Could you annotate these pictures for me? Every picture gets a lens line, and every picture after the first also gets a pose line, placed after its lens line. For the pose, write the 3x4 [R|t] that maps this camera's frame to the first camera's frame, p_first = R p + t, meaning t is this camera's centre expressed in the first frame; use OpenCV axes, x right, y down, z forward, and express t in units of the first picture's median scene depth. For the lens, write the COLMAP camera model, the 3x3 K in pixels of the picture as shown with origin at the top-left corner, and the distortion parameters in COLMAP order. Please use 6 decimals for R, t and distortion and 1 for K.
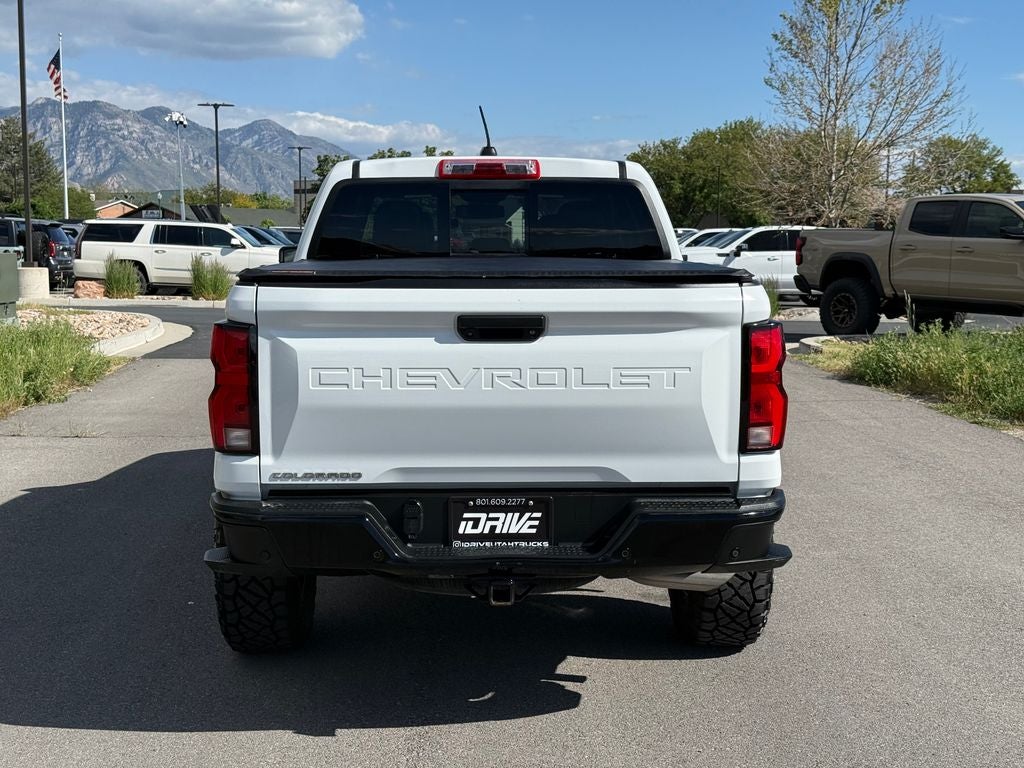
lens RADIAL K [[1431.7, 0, 511.8], [0, 1431.7, 394.7], [0, 0, 1]] dist [0.104349, 0.000000]
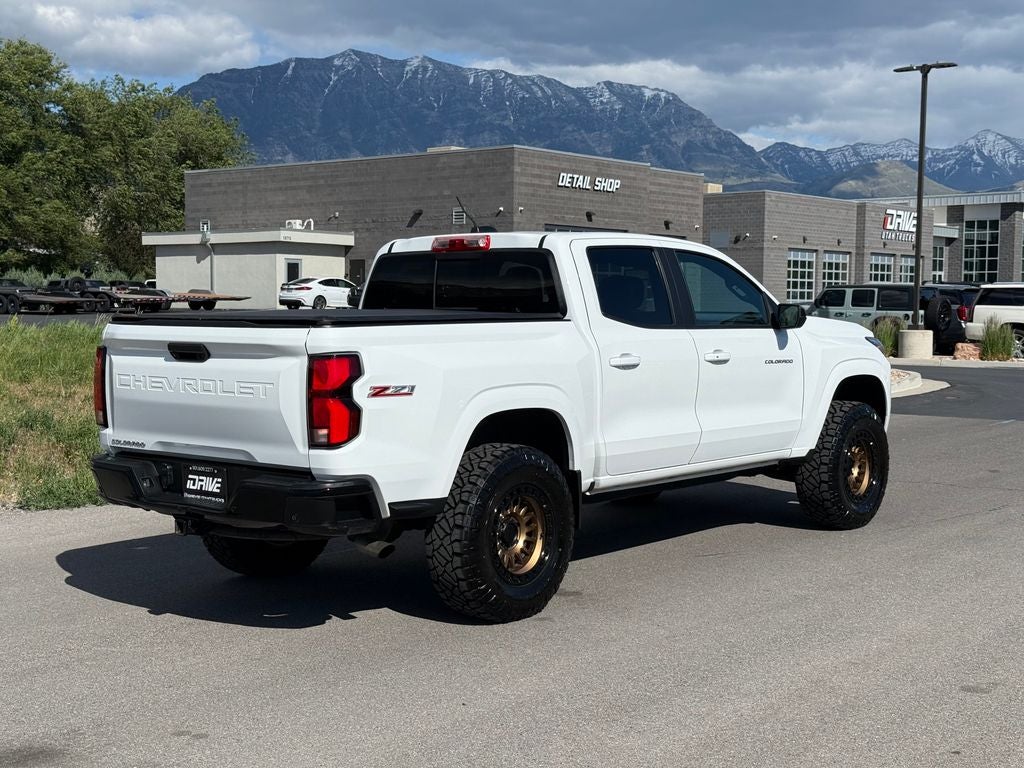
lens RADIAL K [[1431.7, 0, 487.3], [0, 1431.7, 382.2], [0, 0, 1]] dist [0.104349, 0.000000]
pose [[0.728674, 0.036277, -0.683900, 0.897756], [-0.073074, 0.997014, -0.024972, 0.000022], [0.680952, 0.068171, 0.729149, 0.071583]]
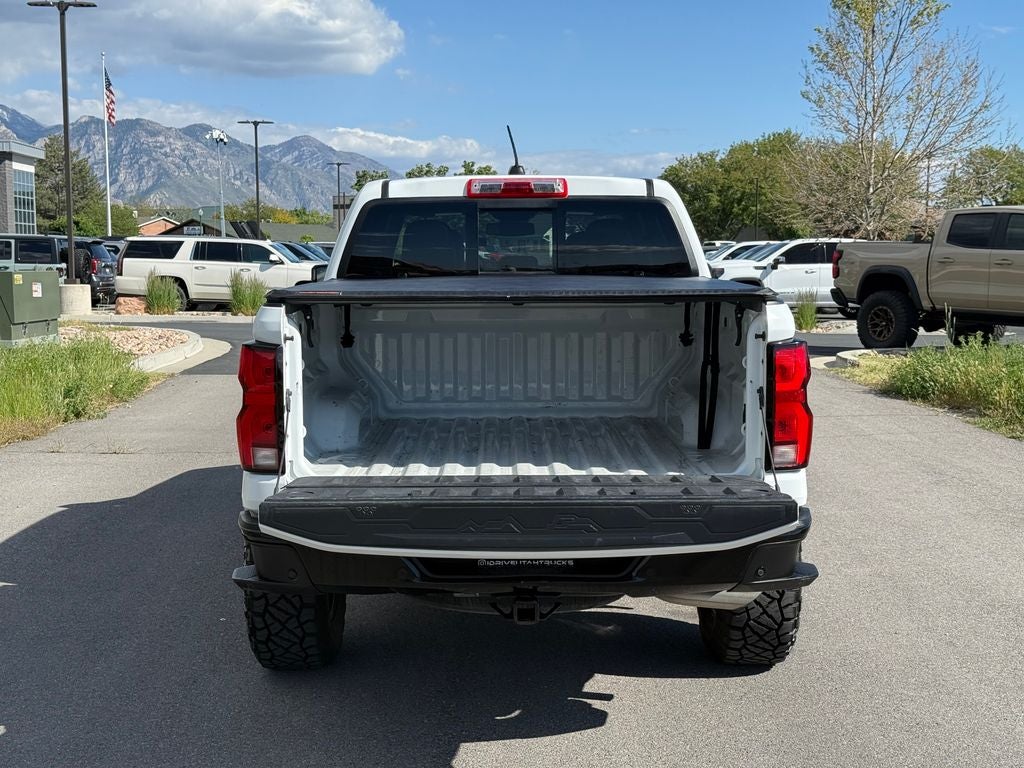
lens RADIAL K [[1431.7, 0, 511.9], [0, 1431.7, 392.3], [0, 0, 1]] dist [0.104349, 0.000000]
pose [[0.999628, -0.003031, -0.027116, 0.007522], [0.002737, 0.999937, -0.010859, -0.002983], [0.027147, 0.010781, 0.999573, -0.003638]]
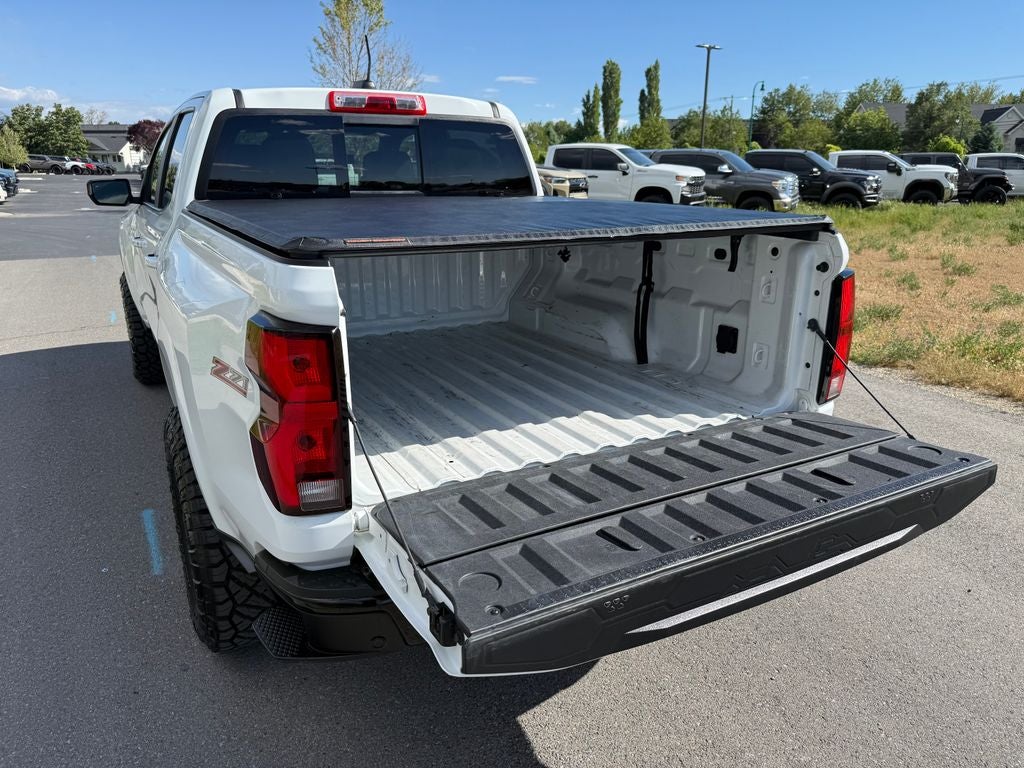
lens RADIAL K [[719.5, 0, 516.0], [0, 719.5, 399.1], [0, 0, 1]] dist [-0.042334, 0.004305]
pose [[0.877340, -0.135067, 0.460468, -0.187718], [0.036179, 0.975458, 0.217194, -0.060418], [-0.478503, -0.173894, 0.860695, 0.488715]]
